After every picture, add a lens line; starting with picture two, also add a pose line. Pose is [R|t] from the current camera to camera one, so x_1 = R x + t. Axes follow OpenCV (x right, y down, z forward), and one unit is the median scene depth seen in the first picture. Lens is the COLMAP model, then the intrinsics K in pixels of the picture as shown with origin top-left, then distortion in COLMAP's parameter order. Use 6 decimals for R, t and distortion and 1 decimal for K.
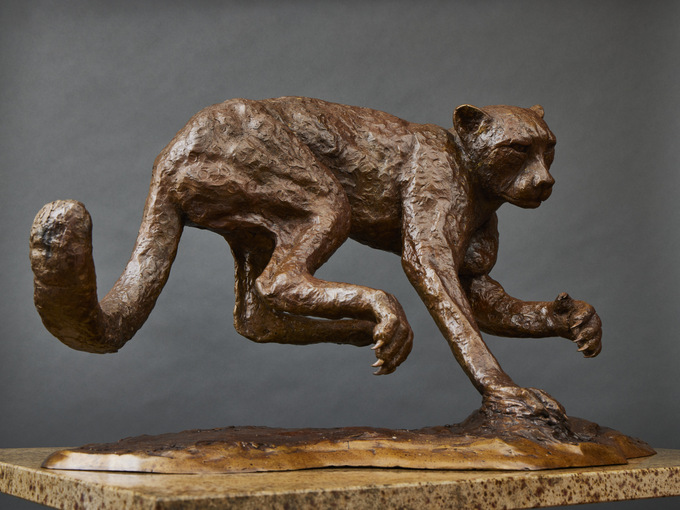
lens RADIAL K [[1029.0, 0, 340.0], [0, 1029.0, 255.0], [0, 0, 1]] dist [-0.032924, 0.081236]
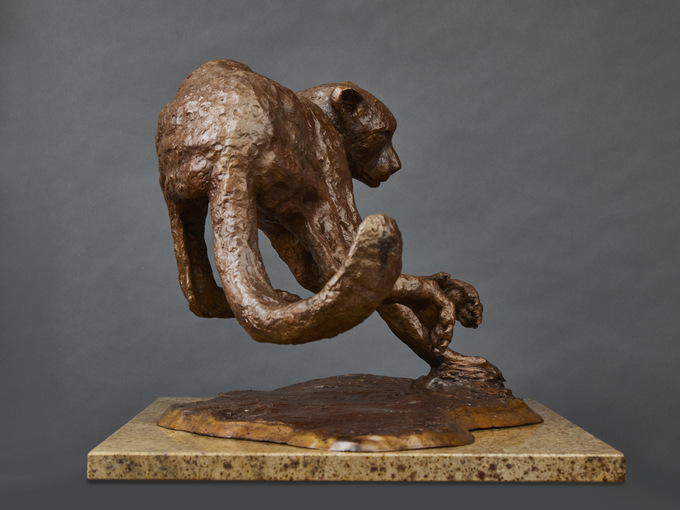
lens RADIAL K [[1798.7, 0, 340.0], [0, 1798.7, 255.0], [0, 0, 1]] dist [-0.158448, 0.033383]
pose [[0.569724, -0.001269, 0.821835, -1.518148], [-0.100789, 0.992342, 0.071404, -0.116058], [-0.815632, -0.123513, 0.565233, -0.056393]]
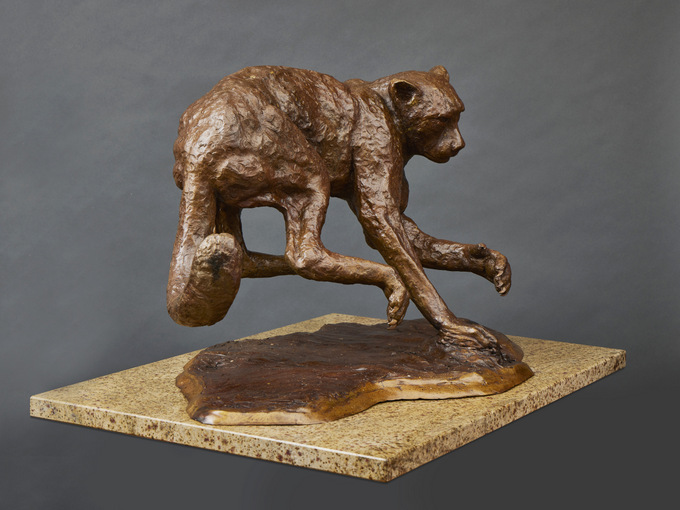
lens RADIAL K [[1592.5, 0, 340.0], [0, 1592.5, 255.0], [0, 0, 1]] dist [-0.088097, -0.416023]
pose [[0.908464, -0.046036, 0.415420, -0.797774], [-0.067403, 0.964770, 0.254314, -0.456261], [-0.412492, -0.259036, 0.873356, -0.717794]]
